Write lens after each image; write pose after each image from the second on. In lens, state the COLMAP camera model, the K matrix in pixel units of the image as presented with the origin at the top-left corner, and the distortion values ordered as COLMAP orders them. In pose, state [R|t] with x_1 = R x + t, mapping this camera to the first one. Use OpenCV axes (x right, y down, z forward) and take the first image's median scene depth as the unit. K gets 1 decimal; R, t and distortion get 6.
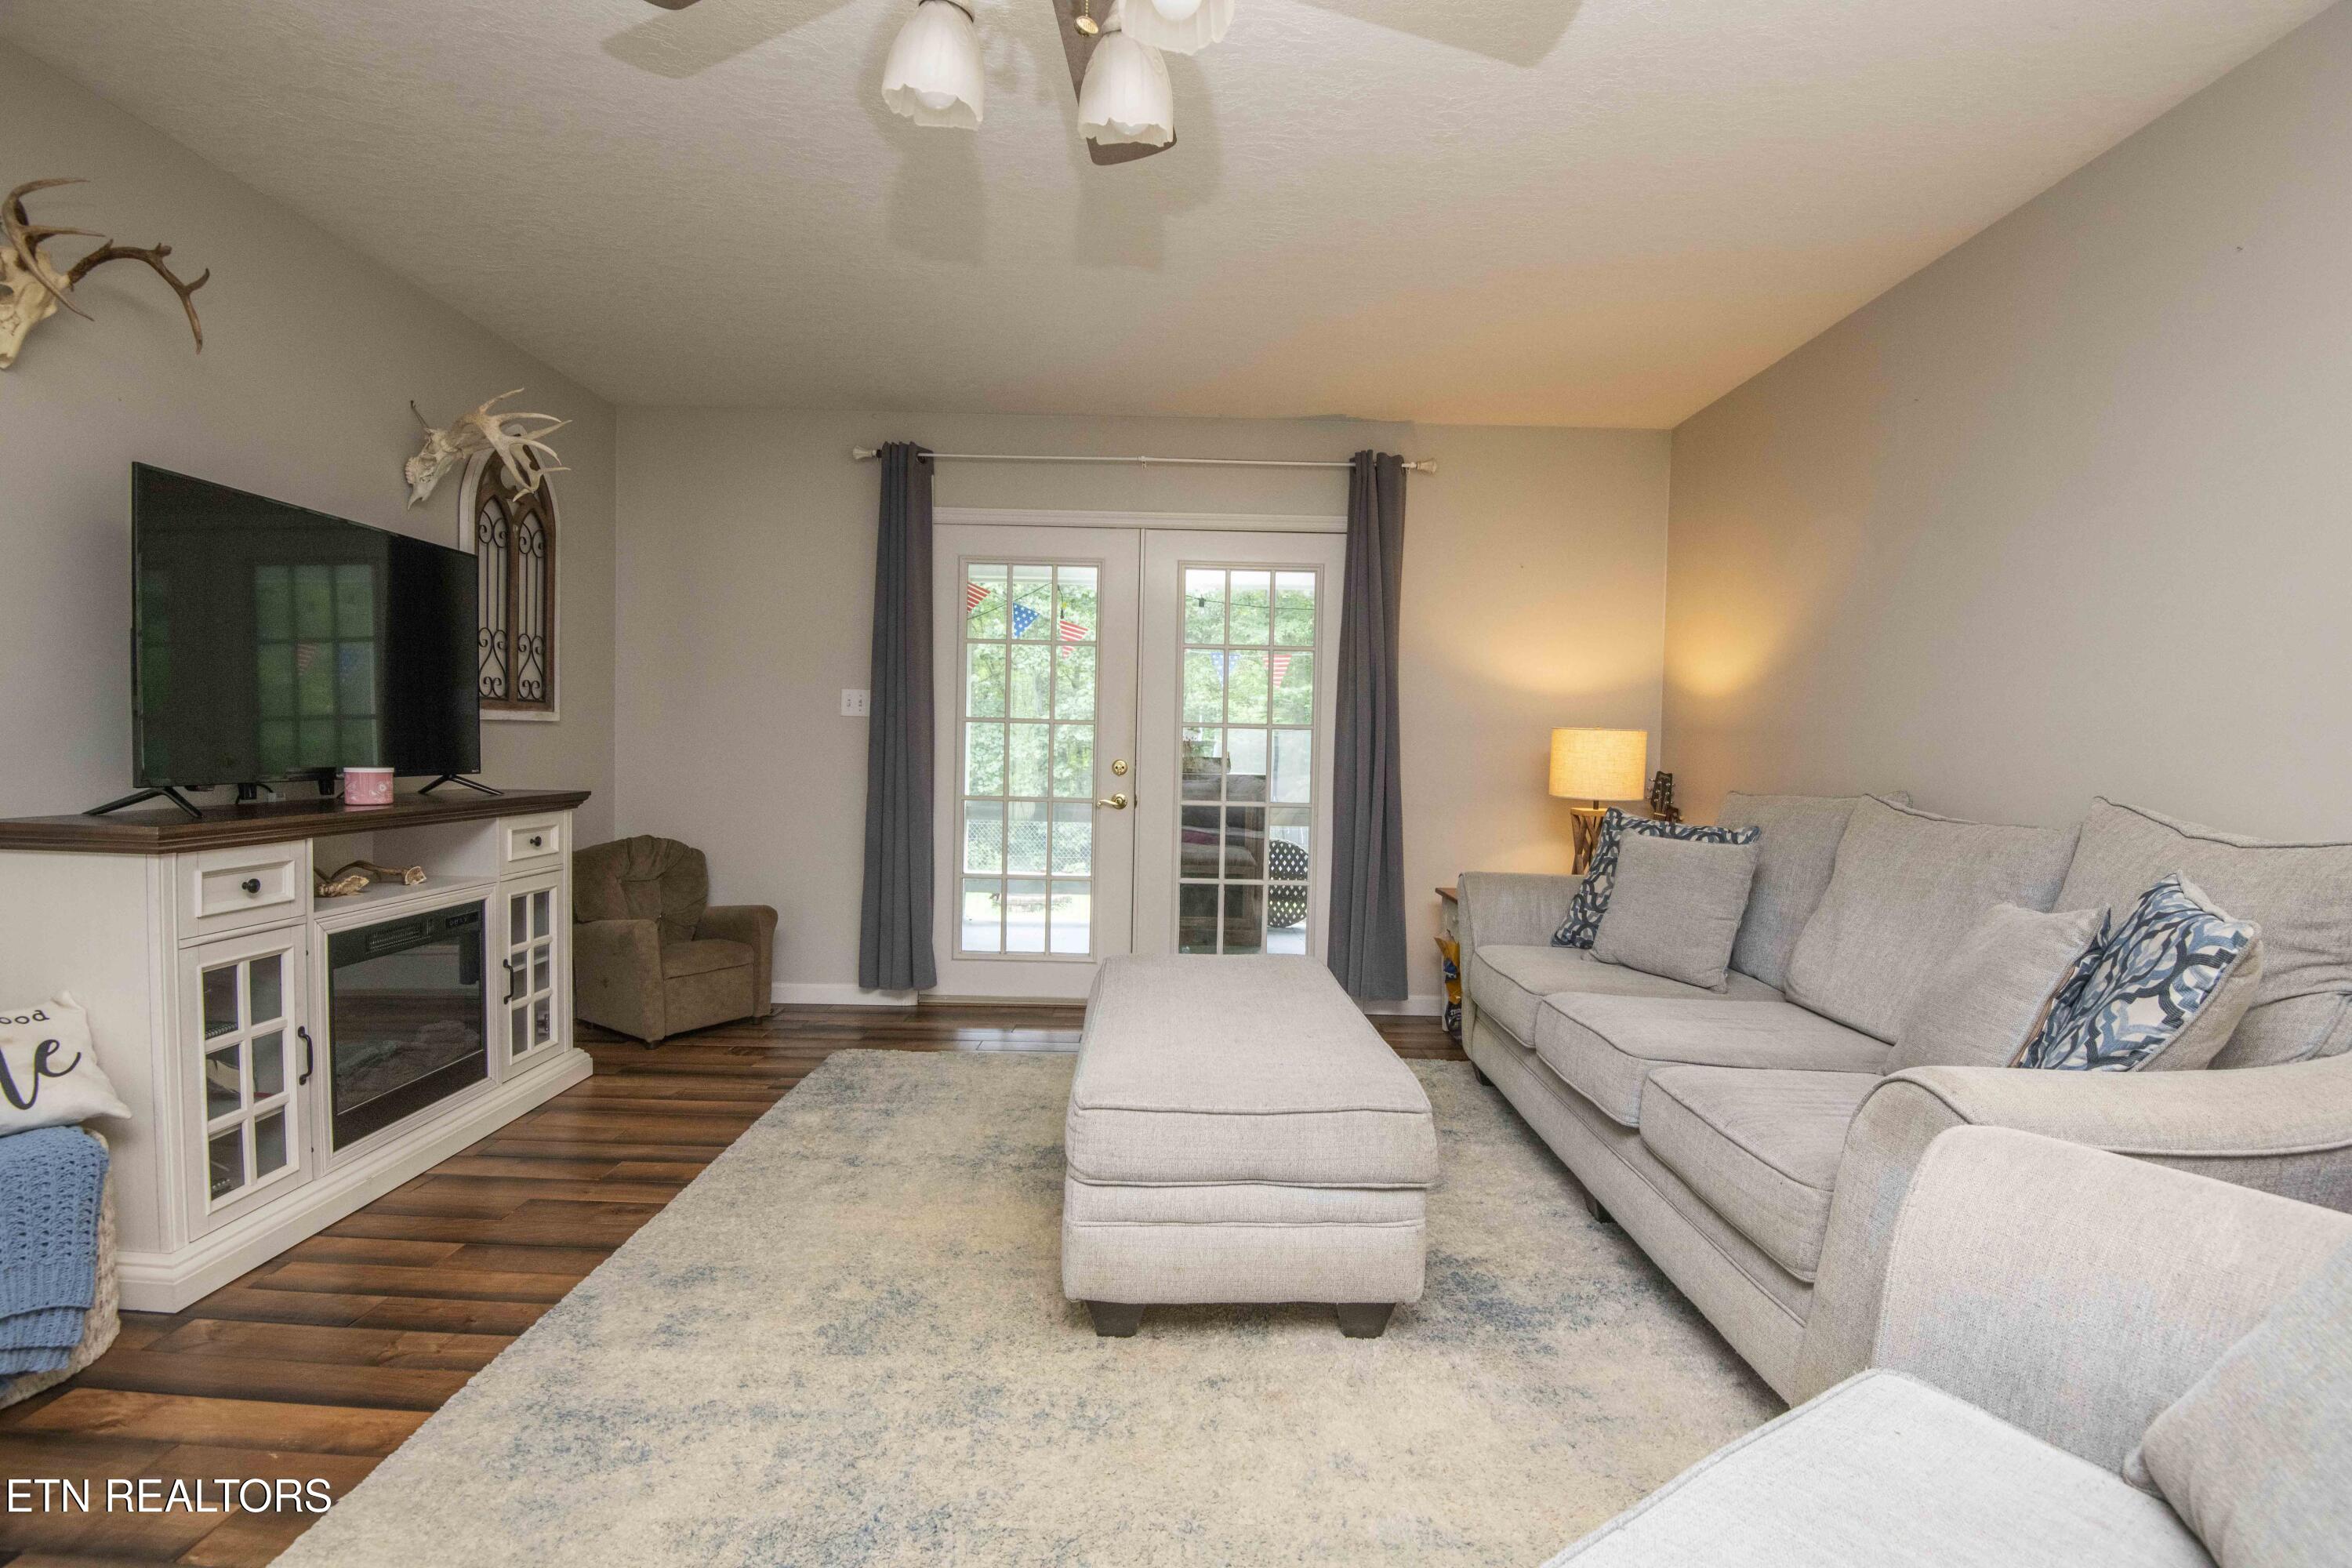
lens RADIAL K [[1090.6, 0, 1185.9], [0, 1090.6, 780.4], [0, 0, 1]] dist [-0.014572, -0.014345]
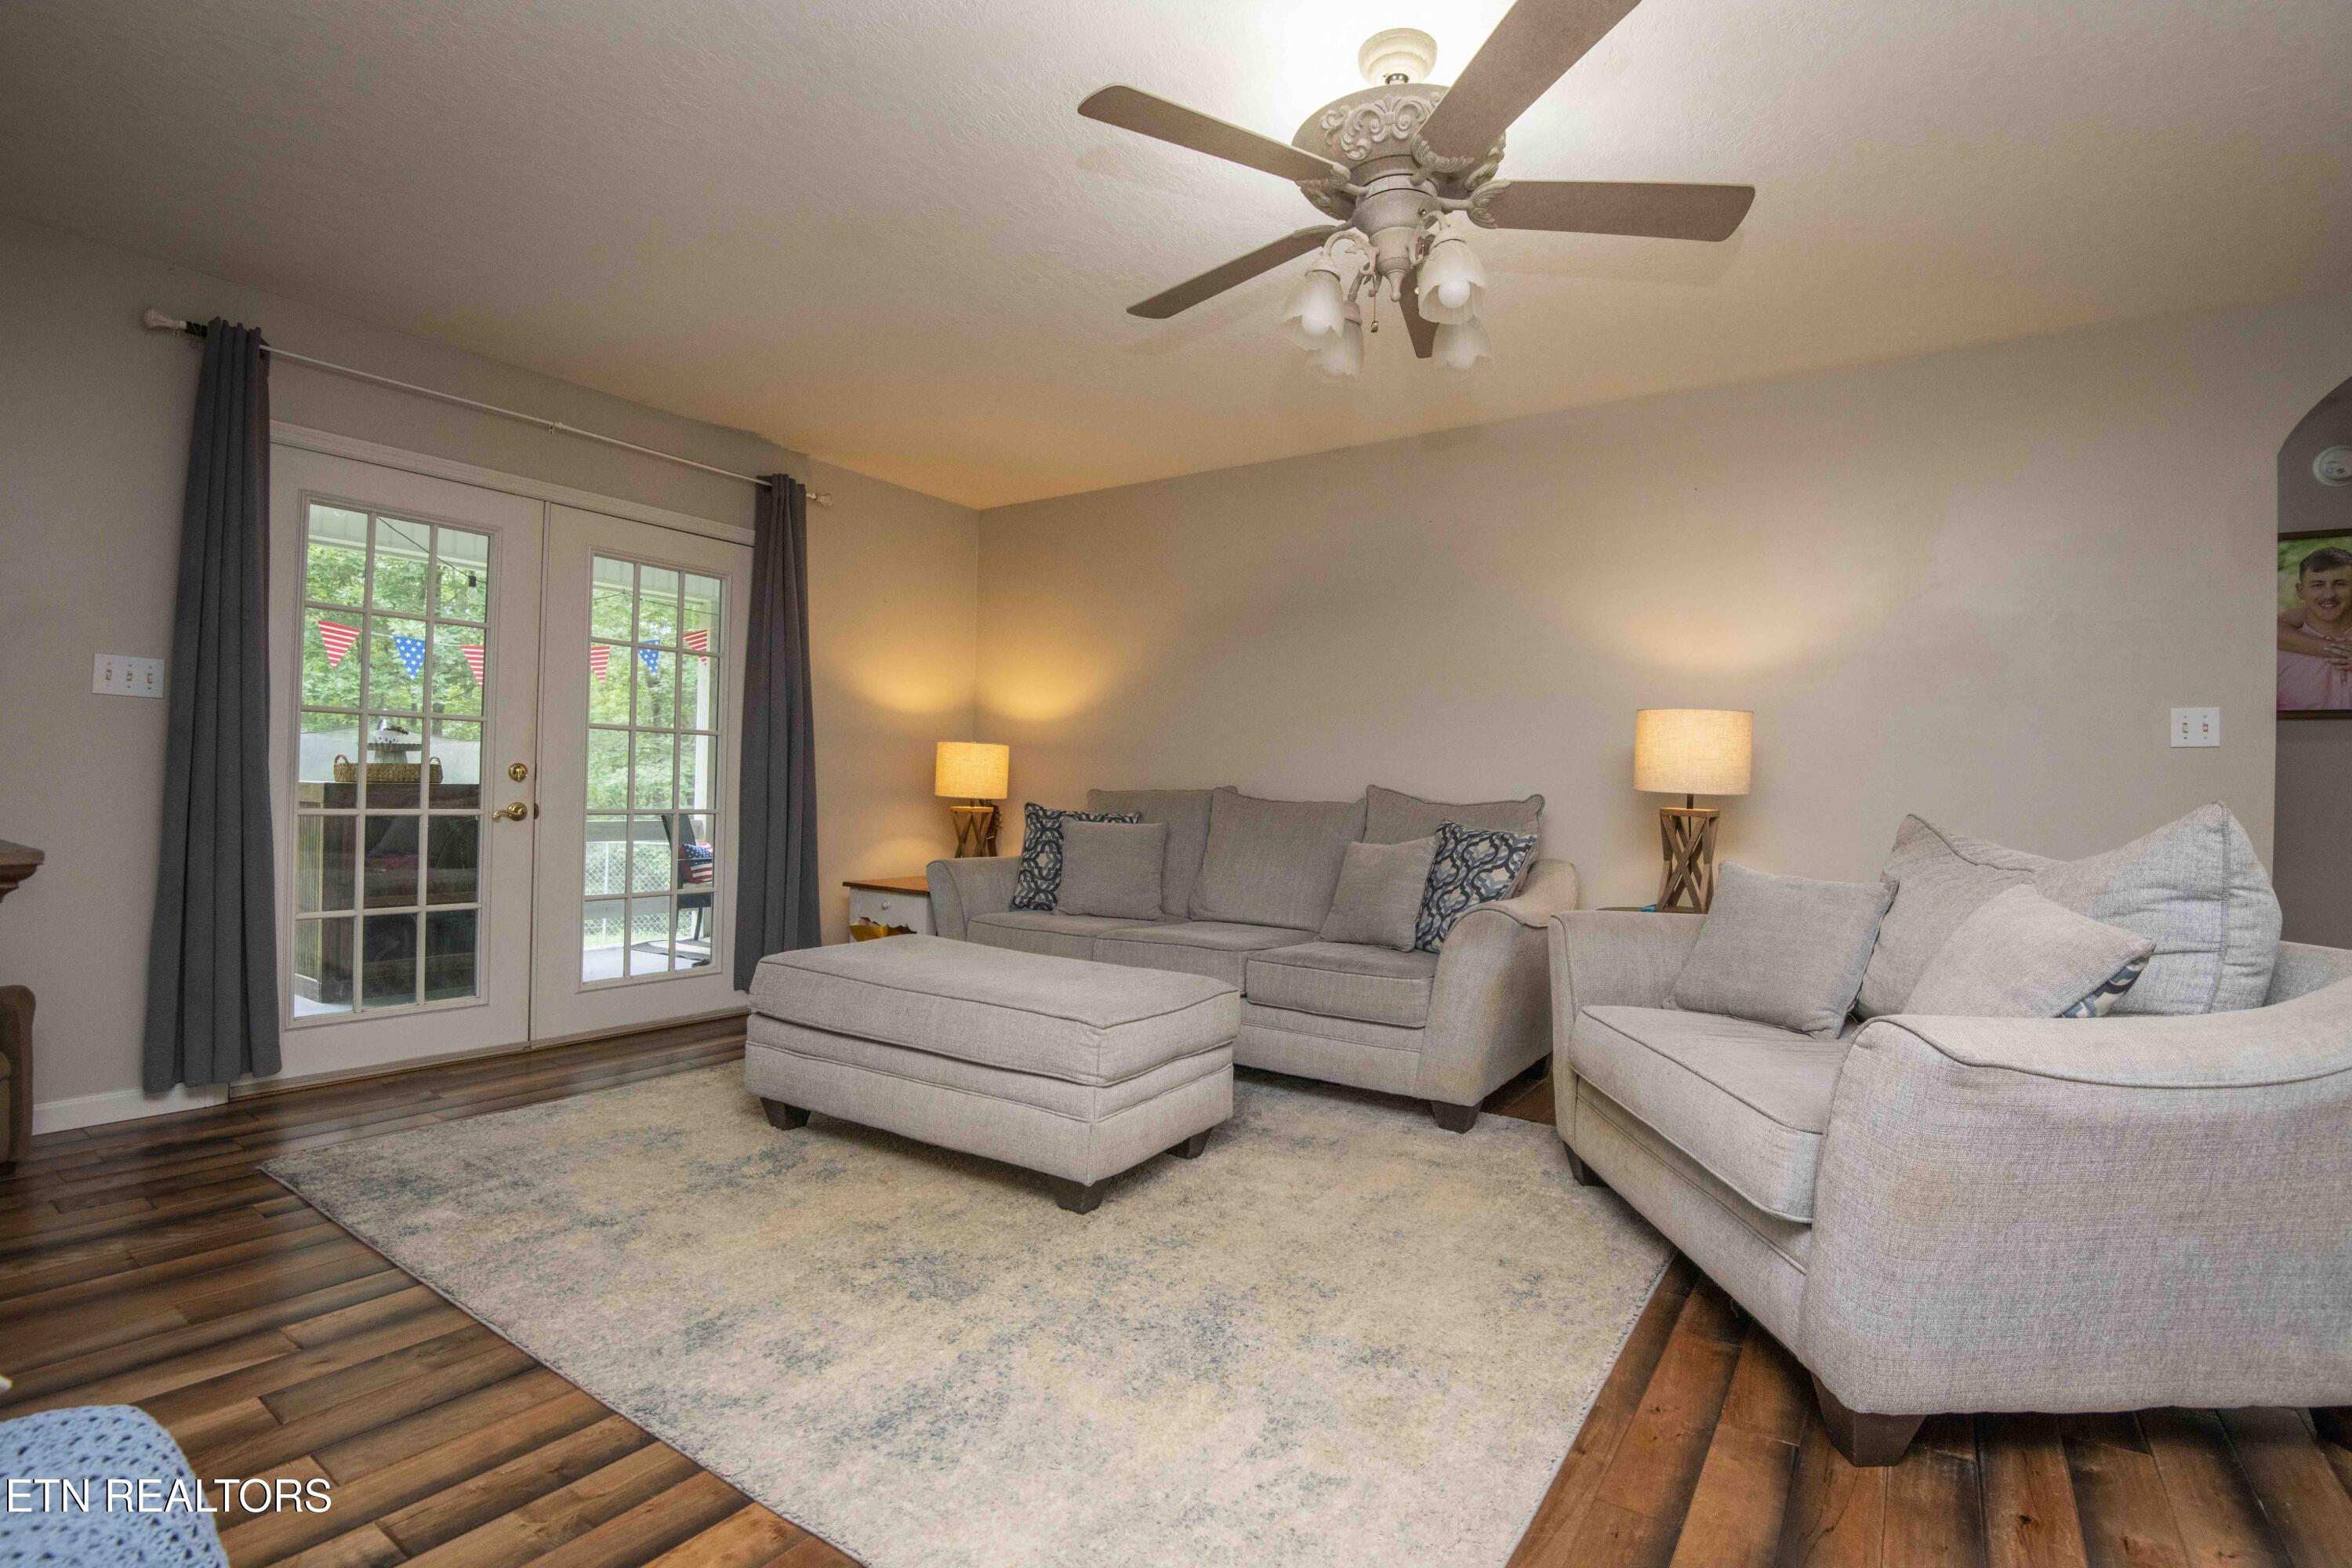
lens RADIAL K [[1090.6, 0, 1180.2], [0, 1090.6, 776.3], [0, 0, 1]] dist [-0.014572, -0.014345]
pose [[0.566831, 0.000485, 0.823834, -0.654613], [0.013397, 0.999862, -0.009807, 0.009515], [-0.823725, 0.016596, 0.566746, 0.111834]]
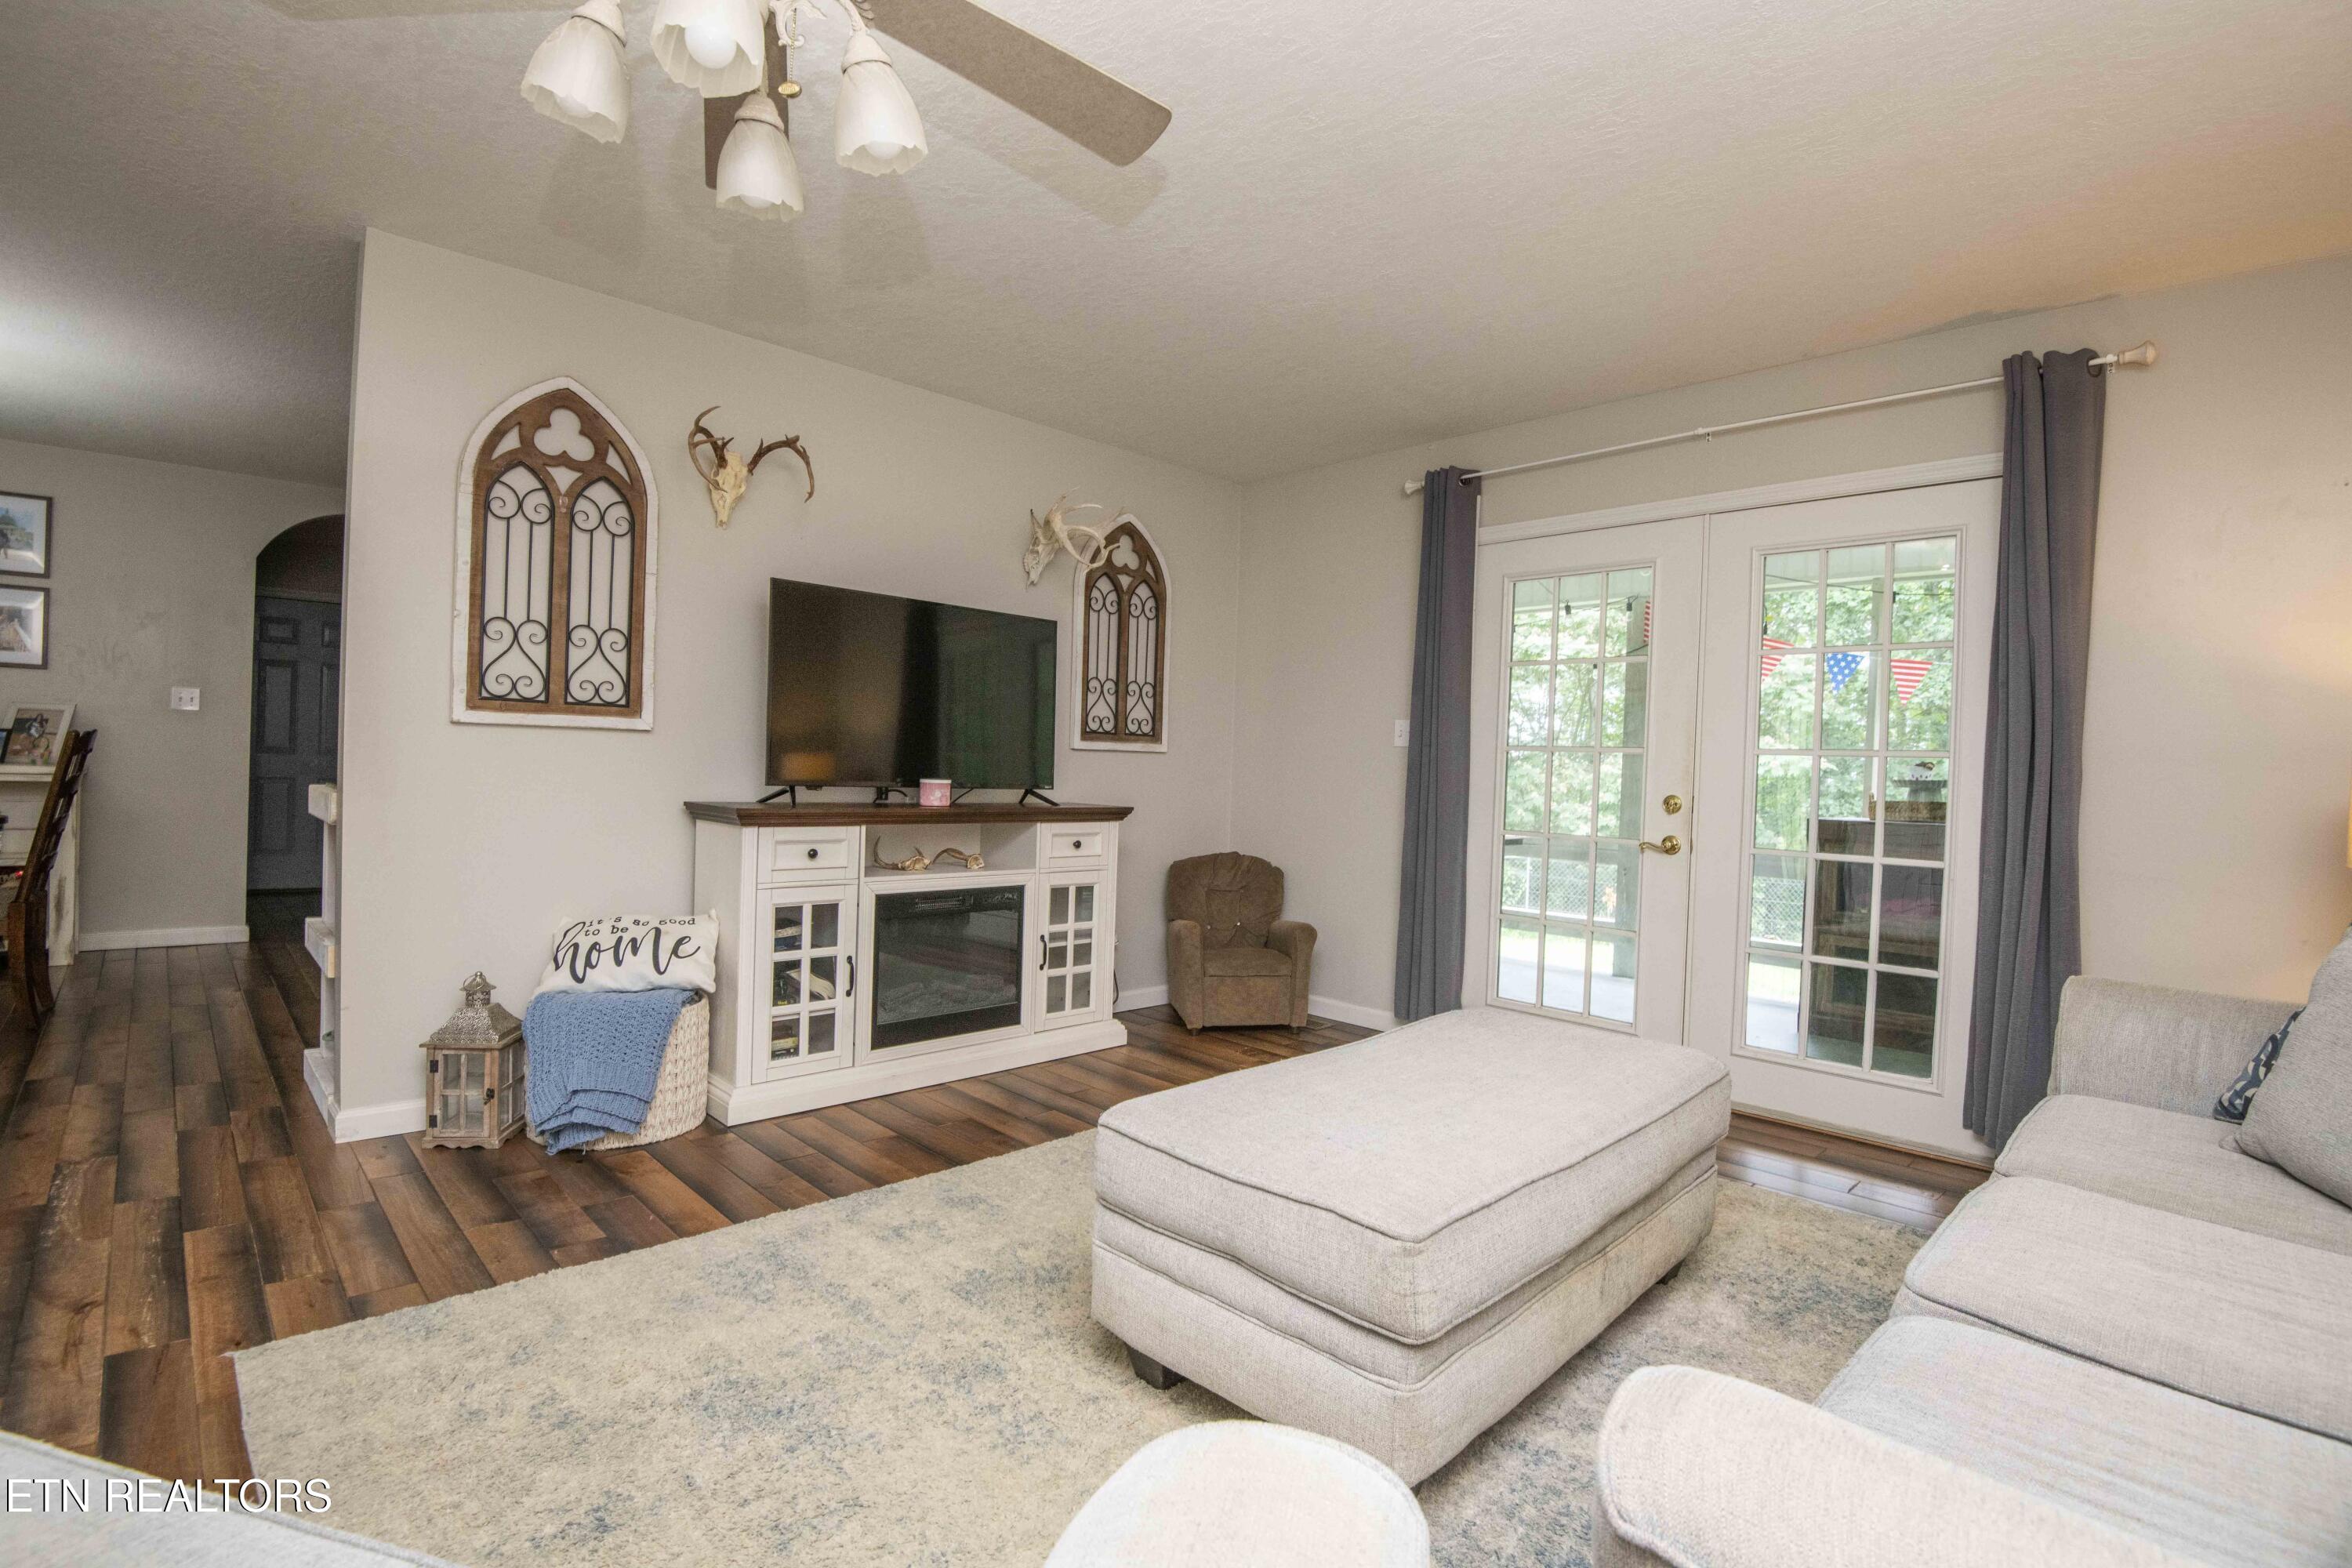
lens RADIAL K [[1090.6, 0, 1190.0], [0, 1090.6, 780.6], [0, 0, 1]] dist [-0.014572, -0.014345]
pose [[0.695059, 0.010179, -0.718880, 0.390719], [-0.041557, 0.998797, -0.026037, 0.009885], [0.717750, 0.047971, 0.694646, 0.217853]]
